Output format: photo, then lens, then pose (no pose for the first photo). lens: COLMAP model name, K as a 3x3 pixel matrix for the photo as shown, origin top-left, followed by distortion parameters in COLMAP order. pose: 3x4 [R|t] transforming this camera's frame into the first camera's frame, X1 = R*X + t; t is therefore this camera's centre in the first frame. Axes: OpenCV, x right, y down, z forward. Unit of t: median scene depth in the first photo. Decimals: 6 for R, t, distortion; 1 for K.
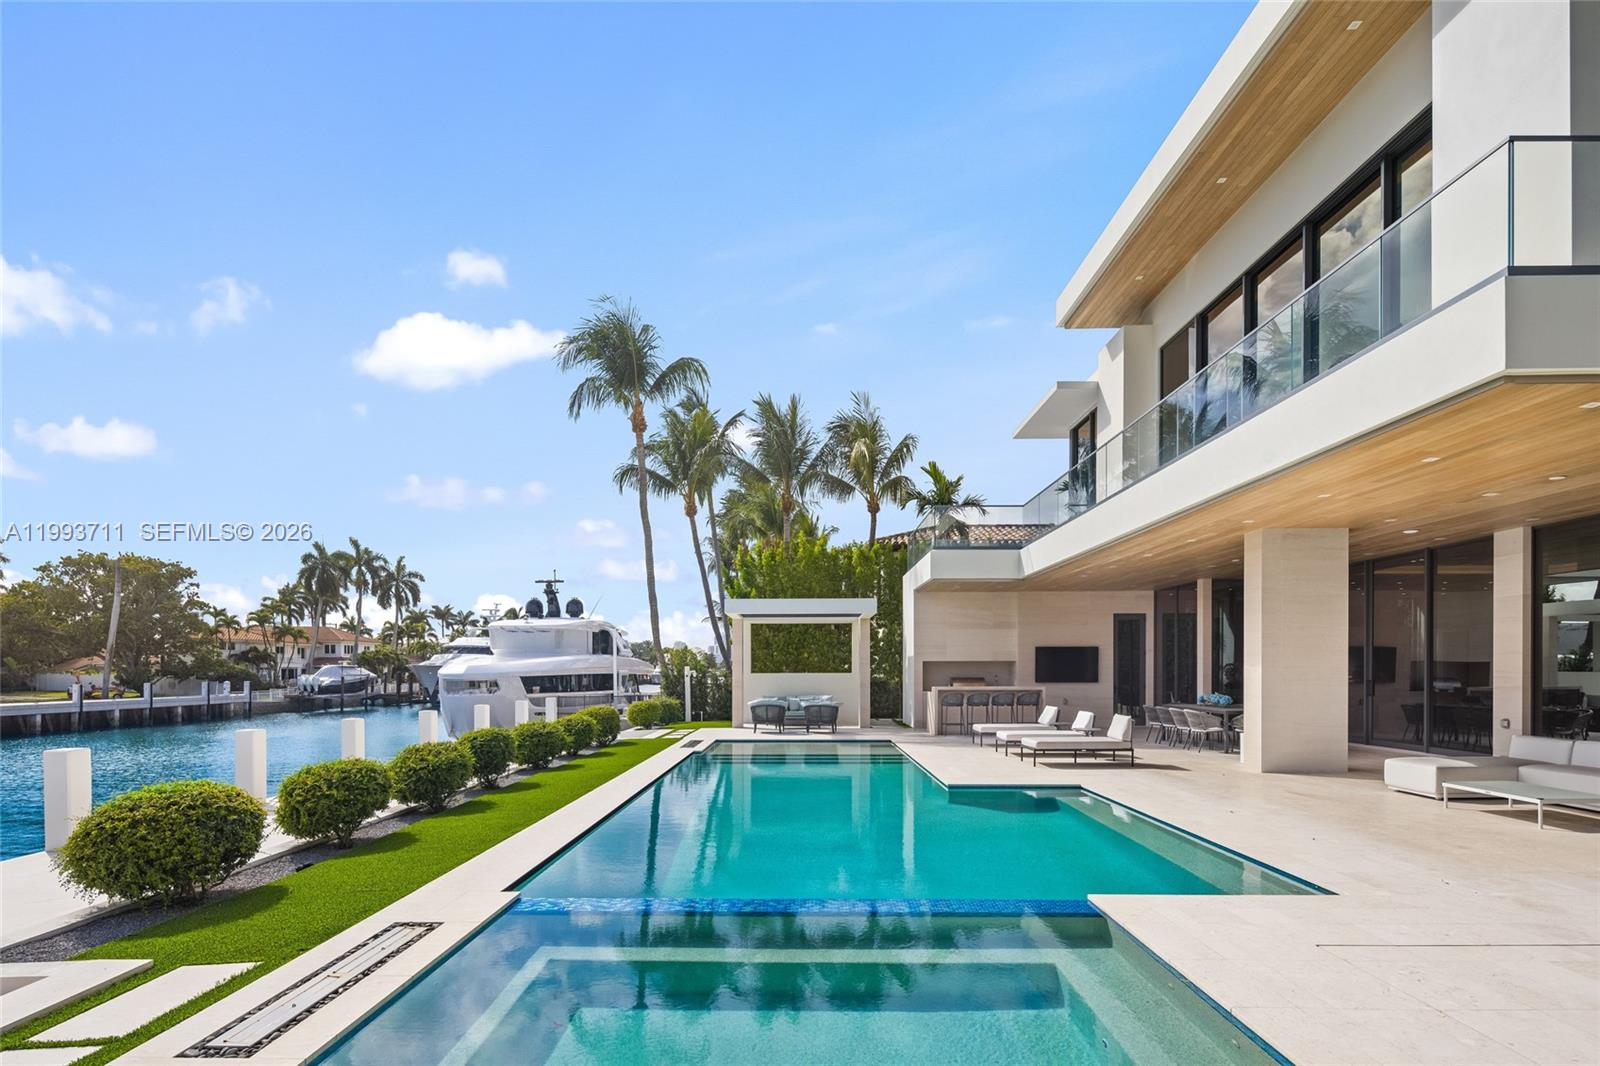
lens RADIAL K [[790.9, 0, 803.7], [0, 790.9, 653.2], [0, 0, 1]] dist [-0.003103, -0.000249]
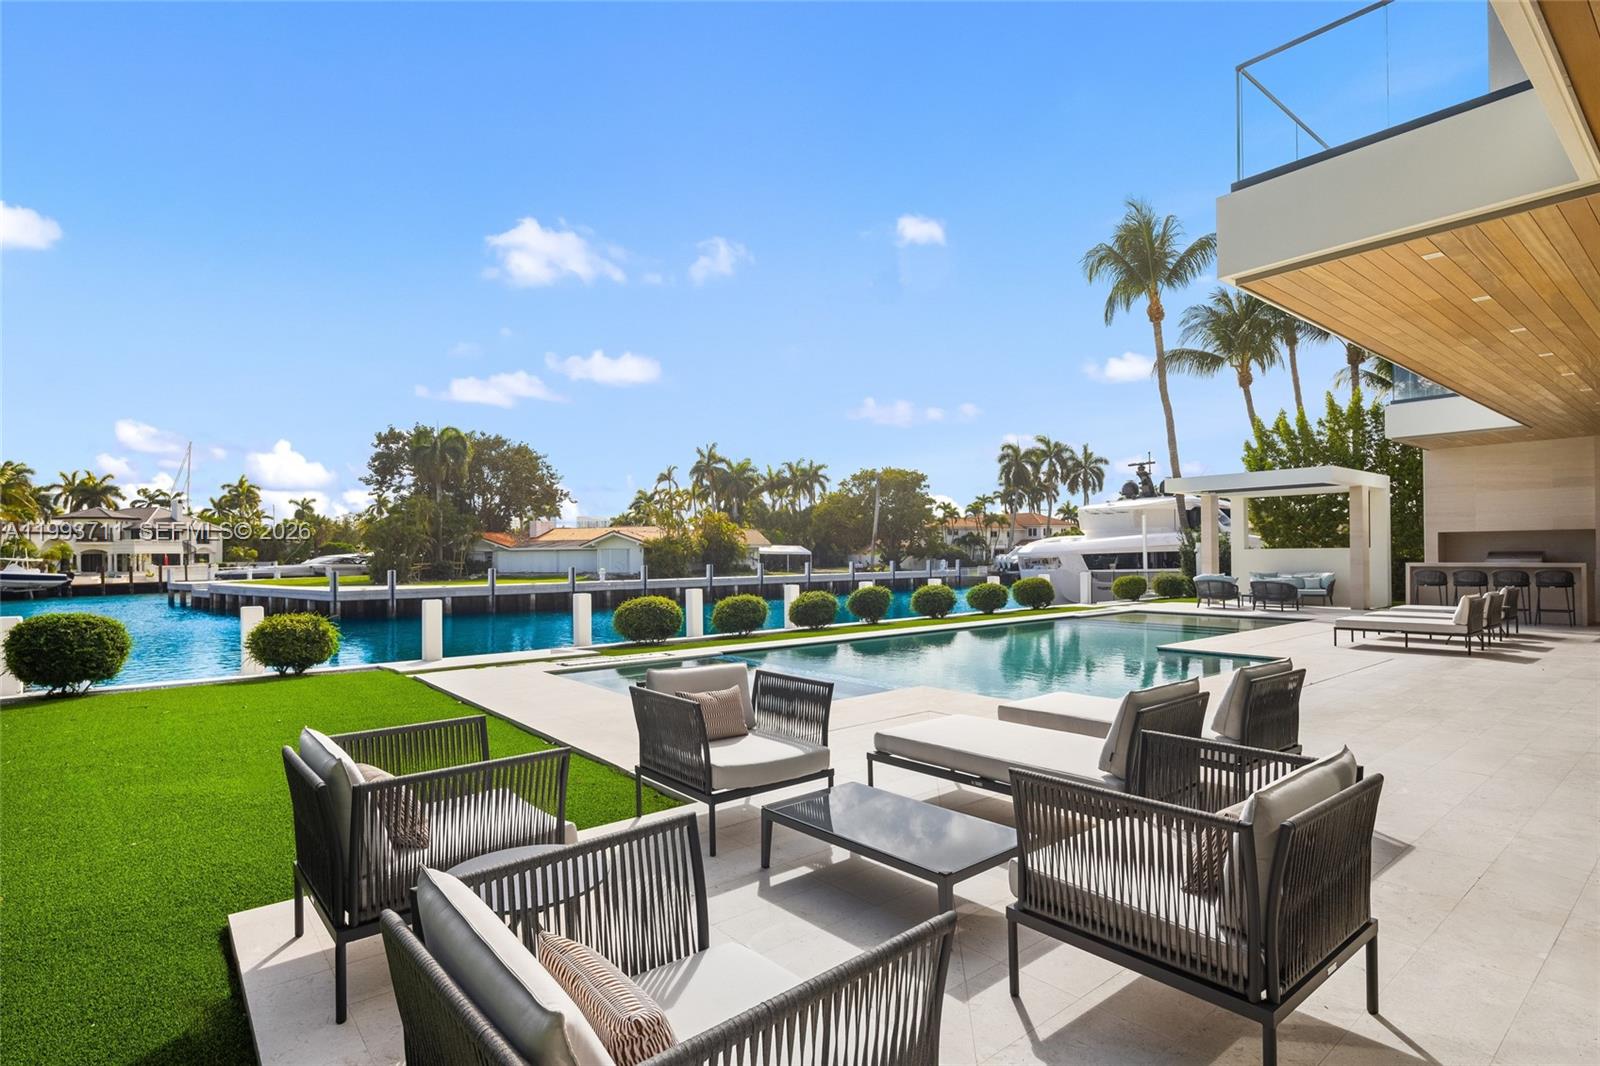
lens RADIAL K [[790.9, 0, 803.1], [0, 790.9, 550.3], [0, 0, 1]] dist [-0.003103, -0.000249]
pose [[0.645714, -0.011567, -0.763492, 0.222319], [0.029980, 0.999498, 0.010213, -0.000054], [0.762991, -0.029484, 0.645736, -0.035282]]
